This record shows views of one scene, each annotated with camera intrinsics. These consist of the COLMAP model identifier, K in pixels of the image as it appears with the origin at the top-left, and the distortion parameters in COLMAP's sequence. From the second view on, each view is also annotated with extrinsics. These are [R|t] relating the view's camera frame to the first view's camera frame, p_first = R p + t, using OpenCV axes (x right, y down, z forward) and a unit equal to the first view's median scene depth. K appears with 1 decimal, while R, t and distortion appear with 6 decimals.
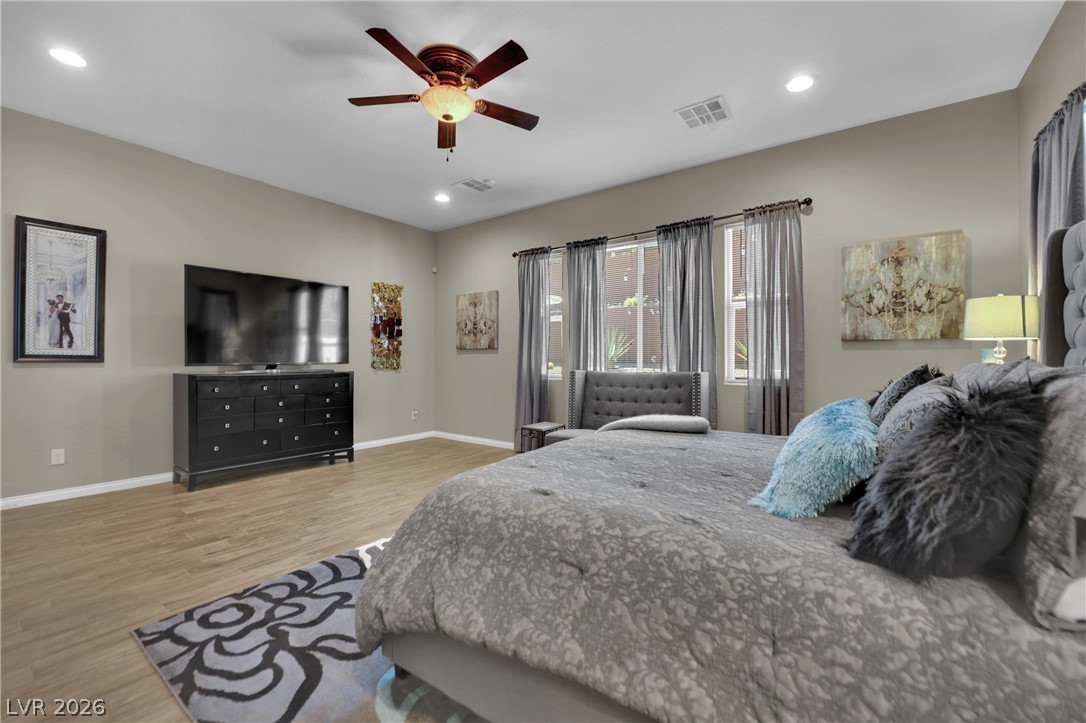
lens RADIAL K [[445.1, 0, 545.2], [0, 445.1, 364.8], [0, 0, 1]] dist [-0.019124, 0.000832]
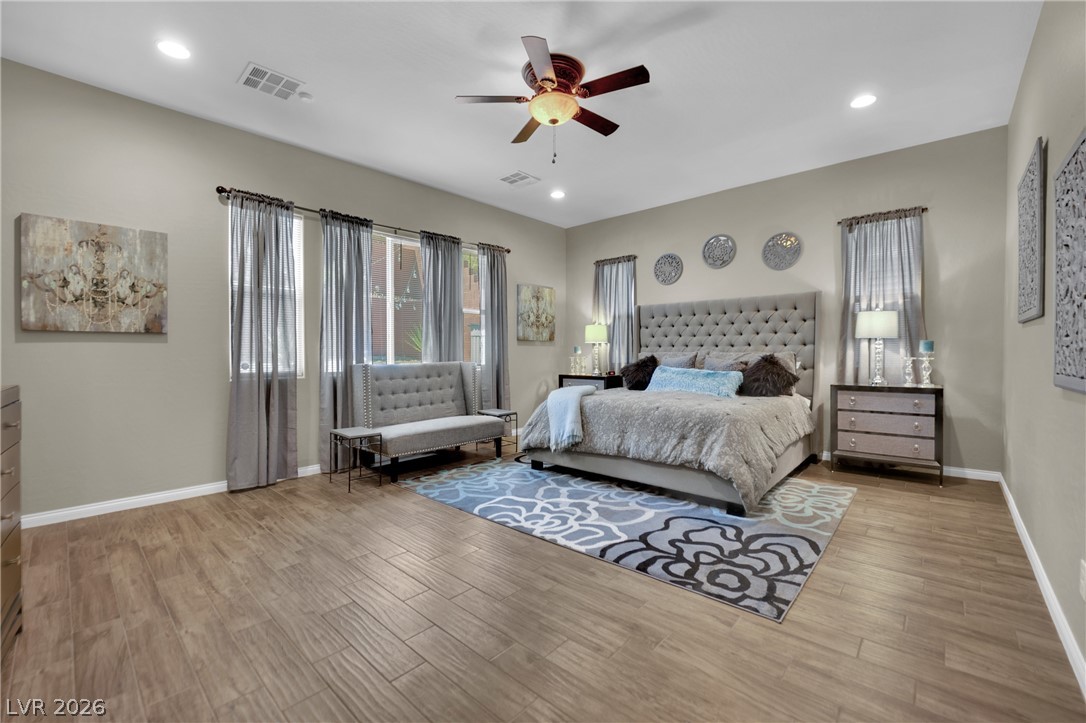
lens RADIAL K [[445.1, 0, 545.2], [0, 445.1, 364.8], [0, 0, 1]] dist [-0.019124, 0.000832]
pose [[0.108472, -0.029295, 0.993668, -1.489714], [0.017697, 0.999464, 0.027534, -0.007628], [-0.993942, 0.014599, 0.108933, 1.060232]]
